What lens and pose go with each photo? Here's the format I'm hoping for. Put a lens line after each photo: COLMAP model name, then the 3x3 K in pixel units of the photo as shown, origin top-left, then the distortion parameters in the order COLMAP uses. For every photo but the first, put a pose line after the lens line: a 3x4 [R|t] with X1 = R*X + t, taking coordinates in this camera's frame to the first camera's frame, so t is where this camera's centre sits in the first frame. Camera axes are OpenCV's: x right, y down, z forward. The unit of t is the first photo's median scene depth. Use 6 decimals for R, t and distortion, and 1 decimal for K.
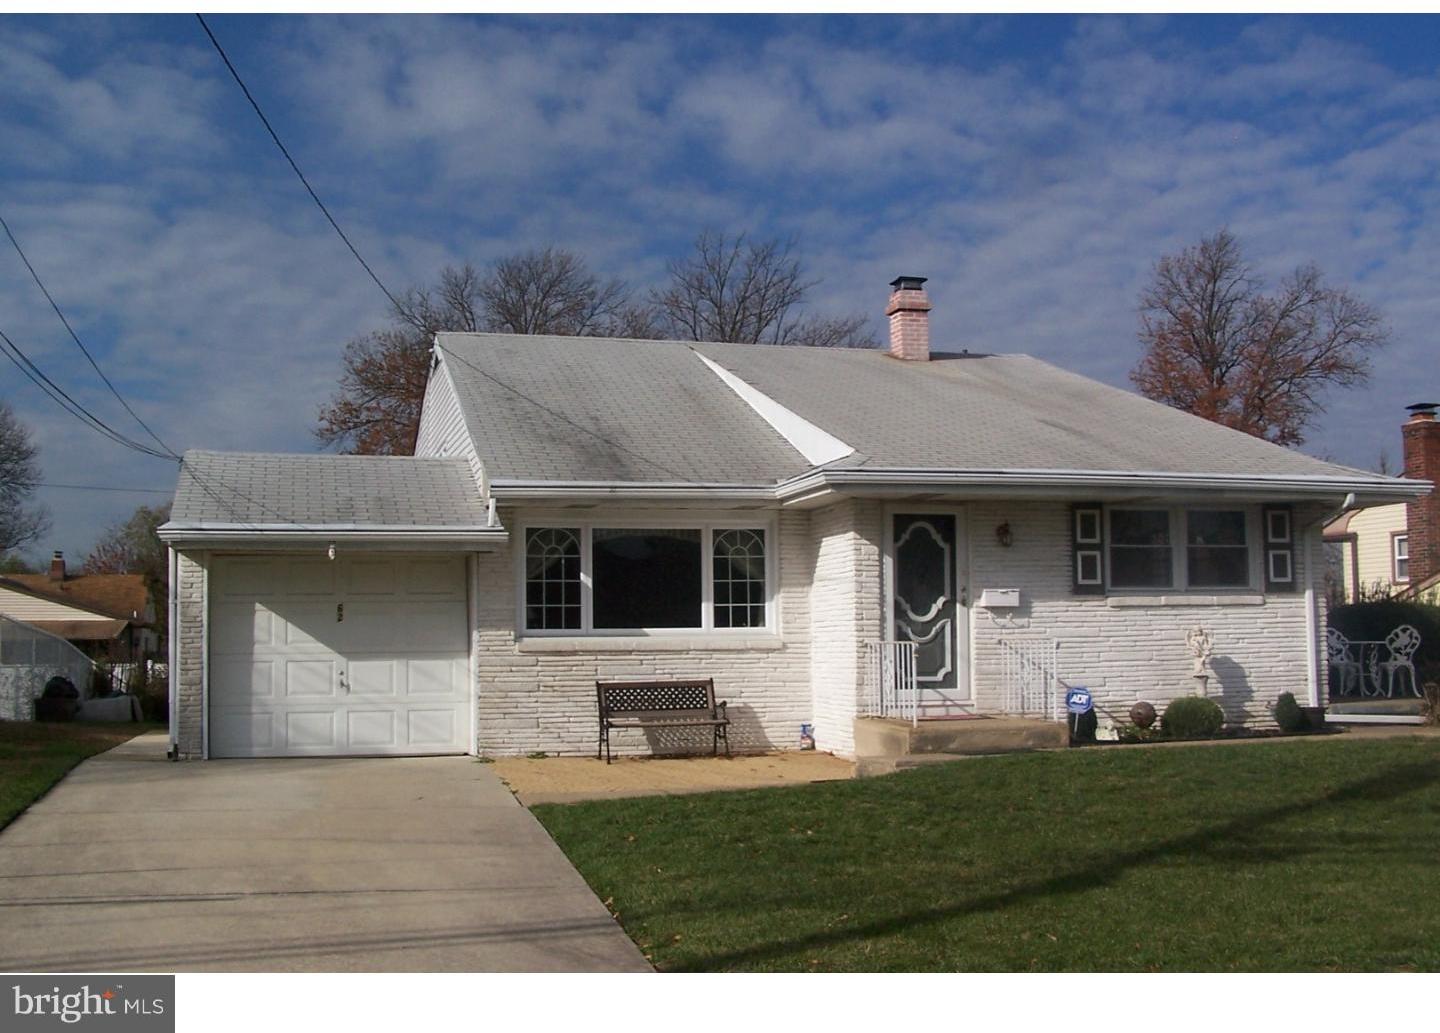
lens RADIAL K [[1638.3, 0, 719.5], [0, 1638.3, 571.8], [0, 0, 1]] dist [-0.208924, 0.508037]
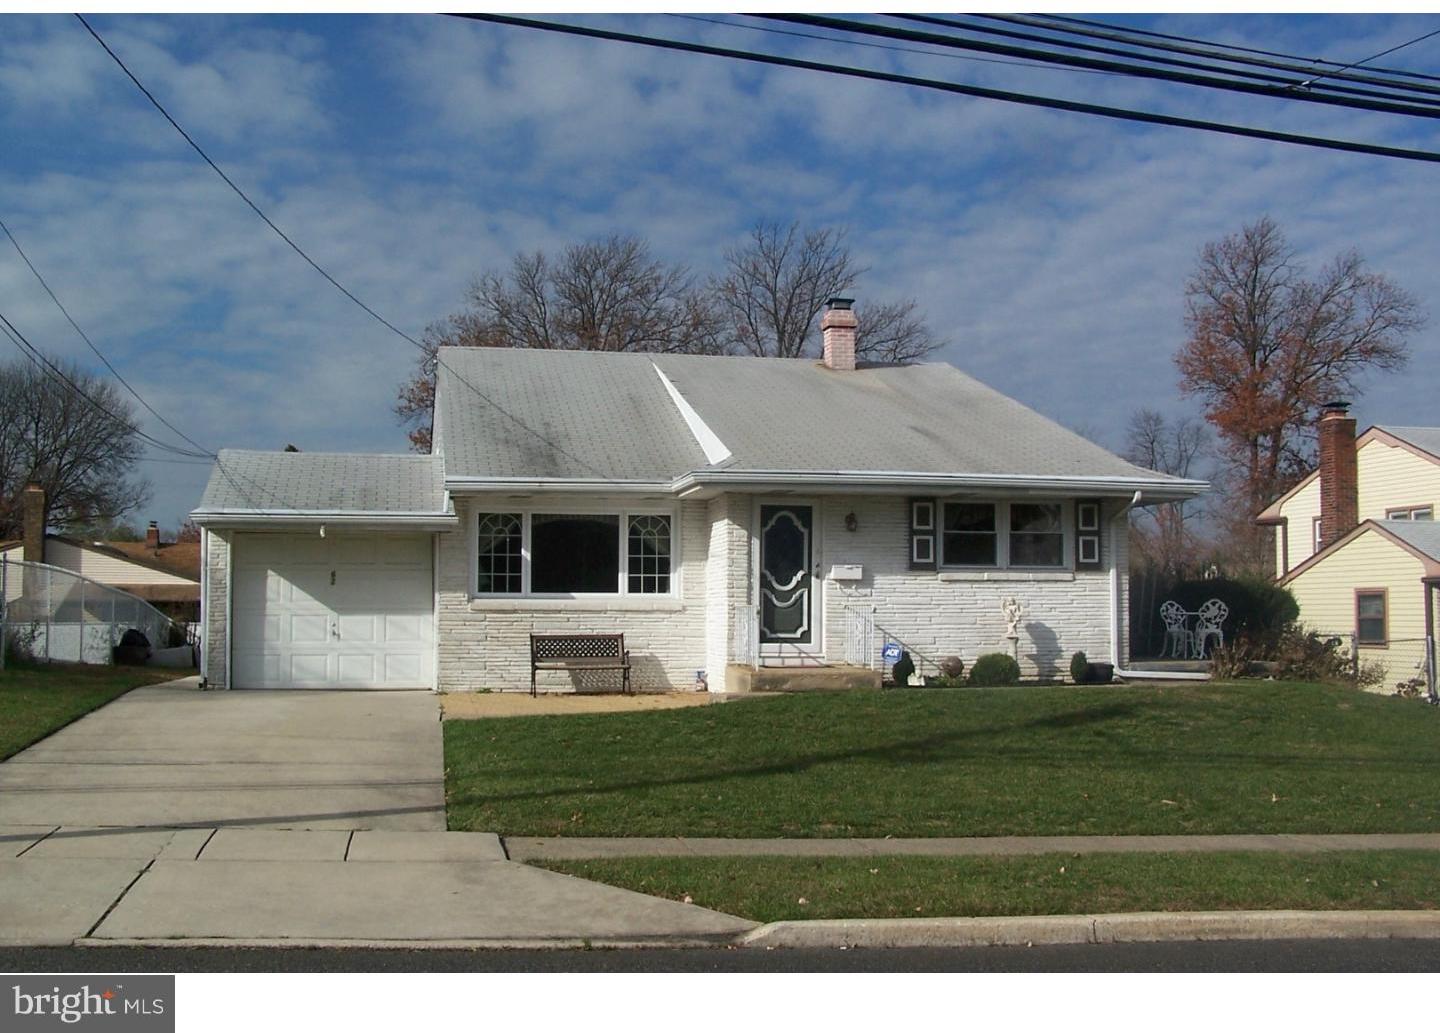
lens RADIAL K [[1638.3, 0, 719.5], [0, 1638.3, 571.8], [0, 0, 1]] dist [-0.208924, 0.508037]
pose [[0.997780, 0.011780, -0.065552, 0.149662], [-0.010510, 0.999751, 0.019680, -0.007890], [0.065767, -0.018948, 0.997655, -0.254022]]
